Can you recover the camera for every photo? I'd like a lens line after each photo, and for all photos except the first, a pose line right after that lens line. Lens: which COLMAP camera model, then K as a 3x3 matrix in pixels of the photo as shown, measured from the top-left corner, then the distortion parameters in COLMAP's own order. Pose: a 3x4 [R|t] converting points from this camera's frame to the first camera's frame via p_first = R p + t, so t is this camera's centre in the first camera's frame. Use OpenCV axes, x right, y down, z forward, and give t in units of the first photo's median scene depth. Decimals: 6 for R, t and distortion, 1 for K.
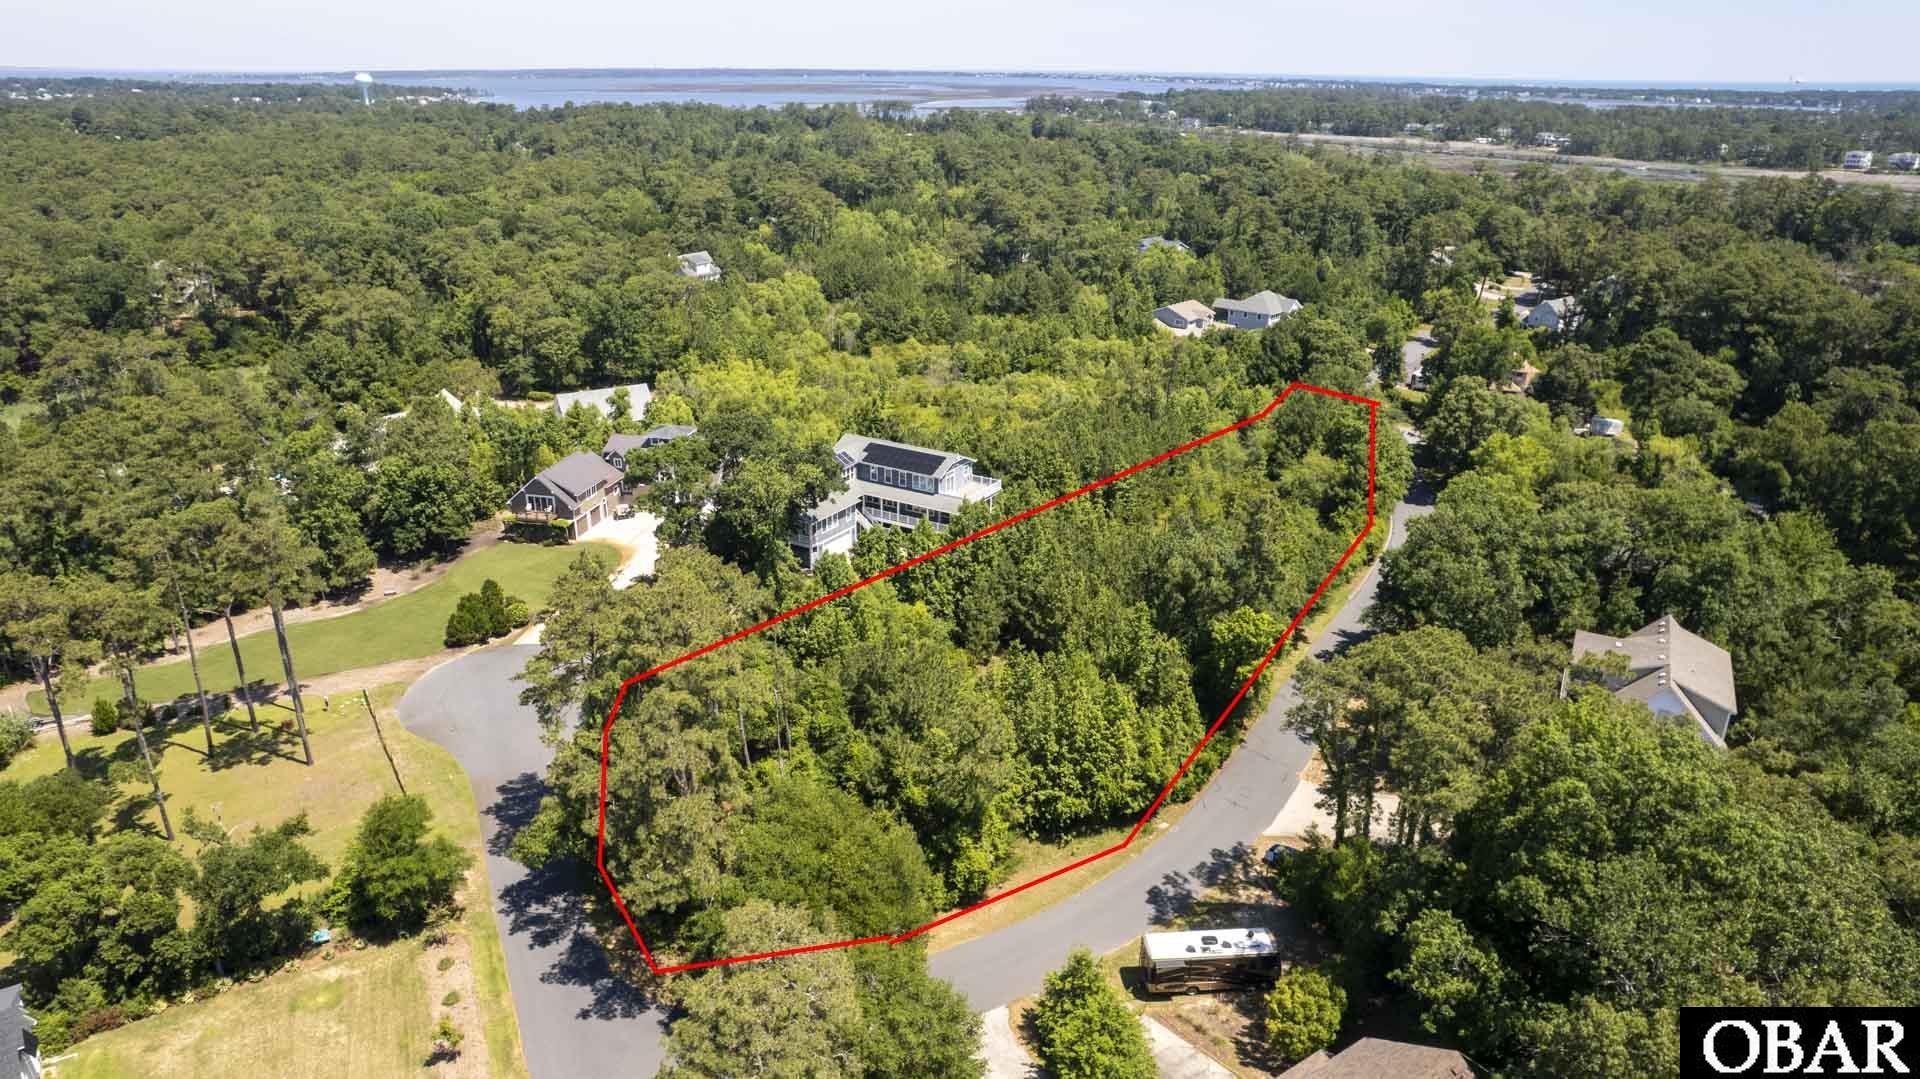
lens RADIAL K [[1268.9, 0, 960.5], [0, 1268.9, 545.9], [0, 0, 1]] dist [-0.047791, 0.024373]
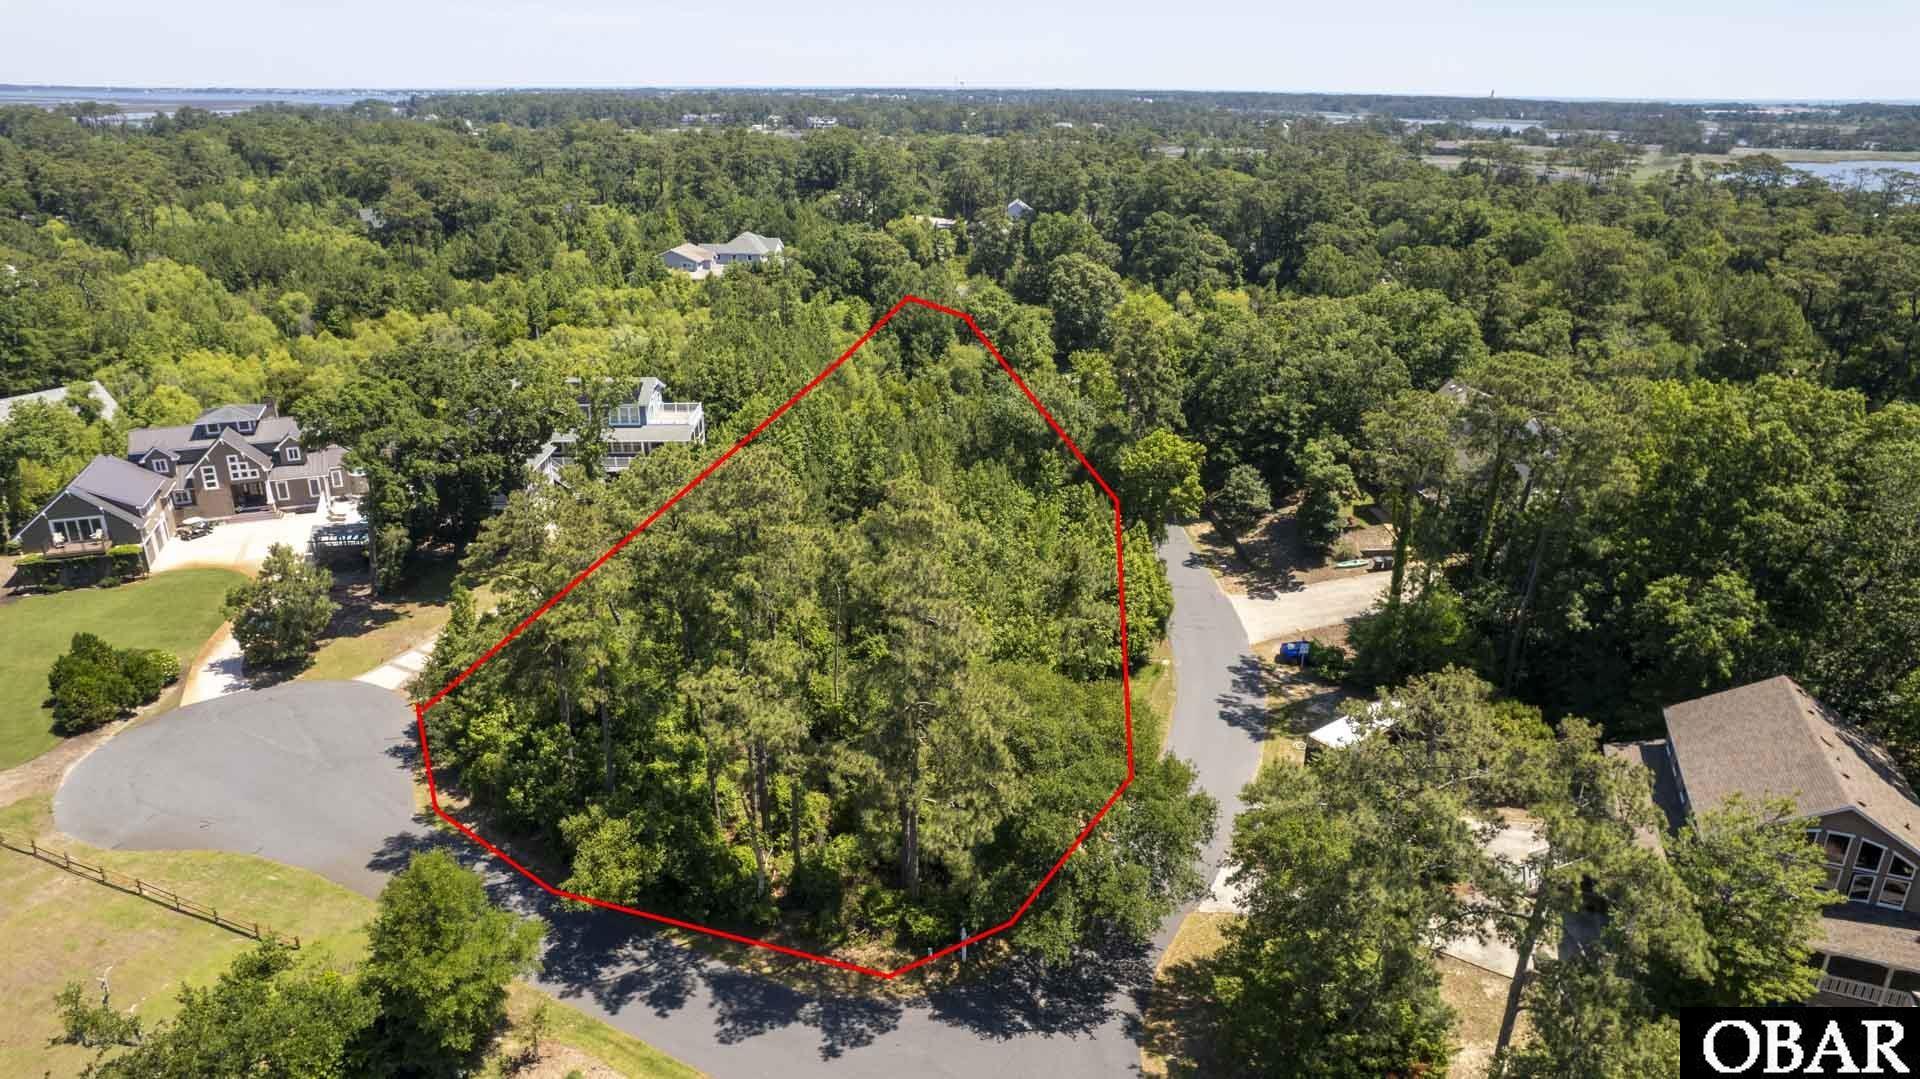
lens RADIAL K [[1268.9, 0, 961.5], [0, 1268.9, 537.0], [0, 0, 1]] dist [-0.047791, 0.024373]
pose [[0.826639, -0.191963, 0.528978, -0.298479], [0.204972, 0.978154, 0.034655, 0.044759], [-0.524074, 0.079779, 0.847928, 0.186046]]
